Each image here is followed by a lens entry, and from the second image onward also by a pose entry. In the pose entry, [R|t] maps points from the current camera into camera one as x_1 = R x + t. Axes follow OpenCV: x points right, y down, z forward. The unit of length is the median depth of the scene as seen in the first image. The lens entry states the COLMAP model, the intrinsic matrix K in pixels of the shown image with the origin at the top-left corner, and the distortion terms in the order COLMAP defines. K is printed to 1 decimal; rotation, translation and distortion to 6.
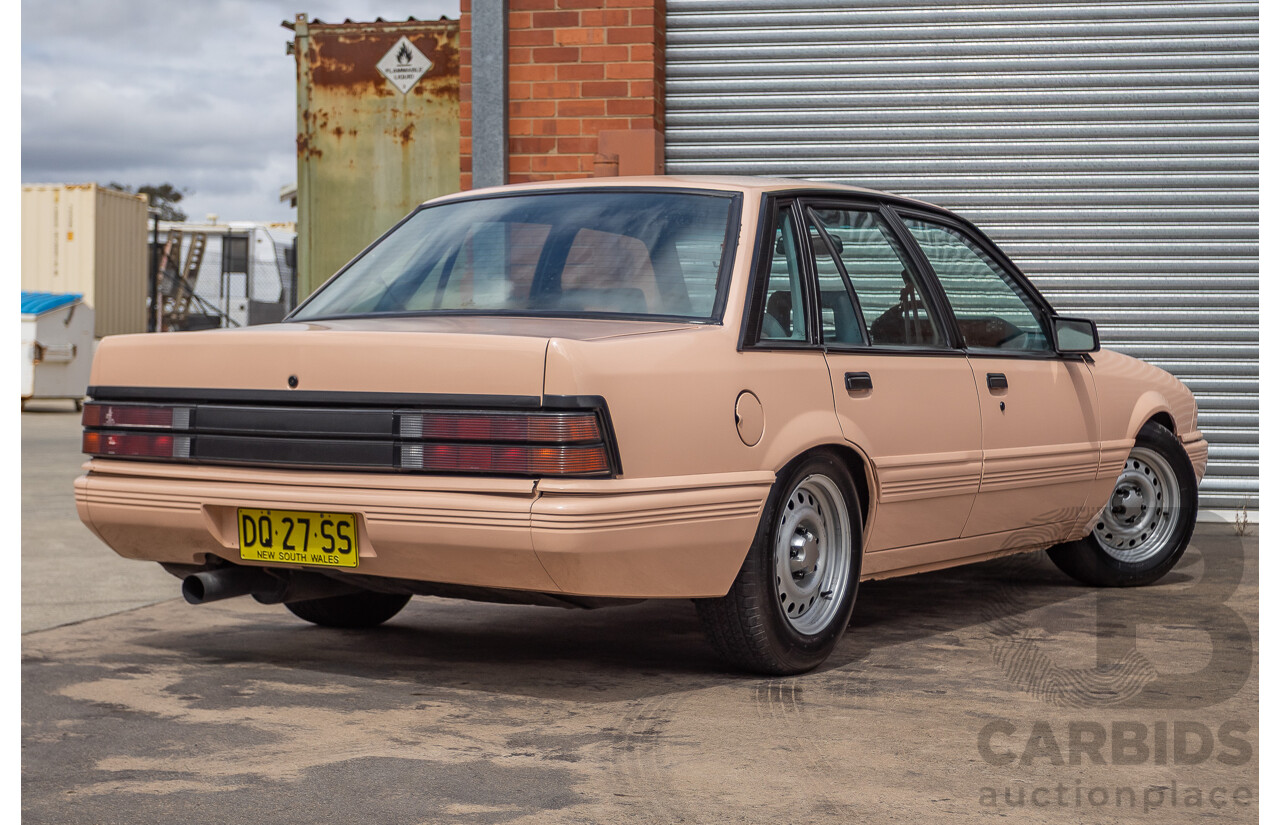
lens RADIAL K [[2135.1, 0, 648.7], [0, 2135.1, 399.5], [0, 0, 1]] dist [-0.017555, 0.000000]
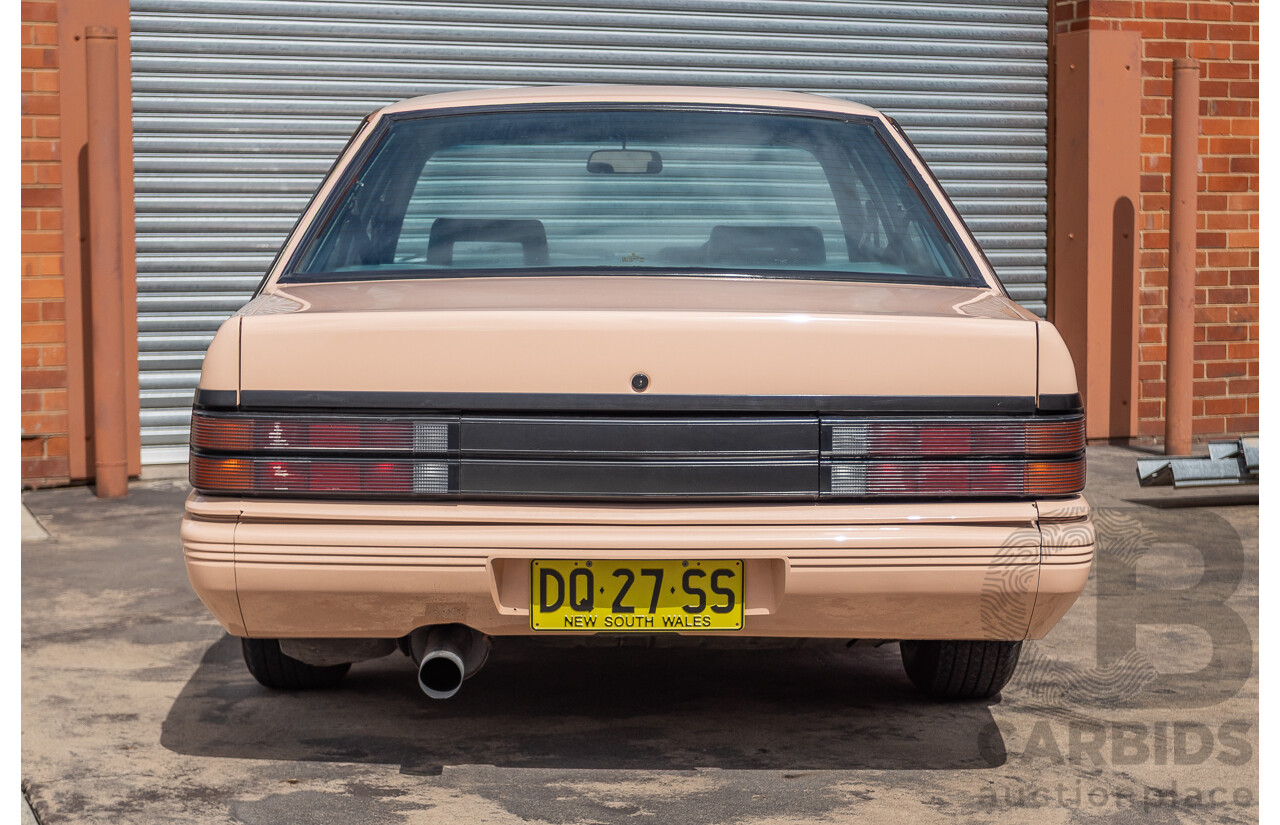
lens RADIAL K [[2217.0, 0, 608.4], [0, 2217.0, 399.2], [0, 0, 1]] dist [-0.030818, 0.000000]
pose [[0.848307, -0.047415, 0.527378, -0.376339], [0.018272, 0.998011, 0.060337, -0.026732], [-0.529190, -0.041548, 0.847486, 0.235872]]
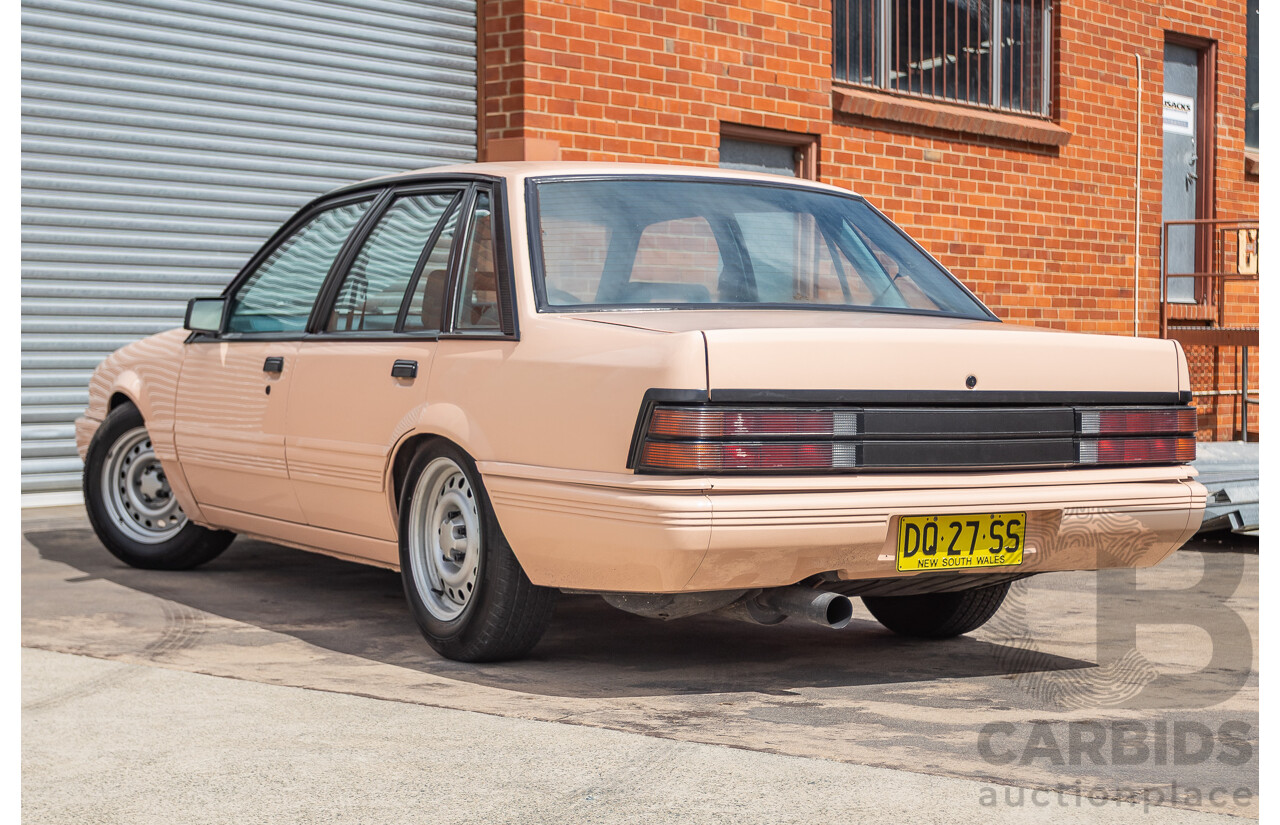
lens RADIAL K [[2217.0, 0, 629.7], [0, 2217.0, 415.0], [0, 0, 1]] dist [-0.030818, 0.000000]
pose [[0.467267, -0.029191, 0.883634, -0.721625], [0.014562, 0.999573, 0.025321, -0.010299], [-0.883996, 0.001036, 0.467493, 0.416053]]
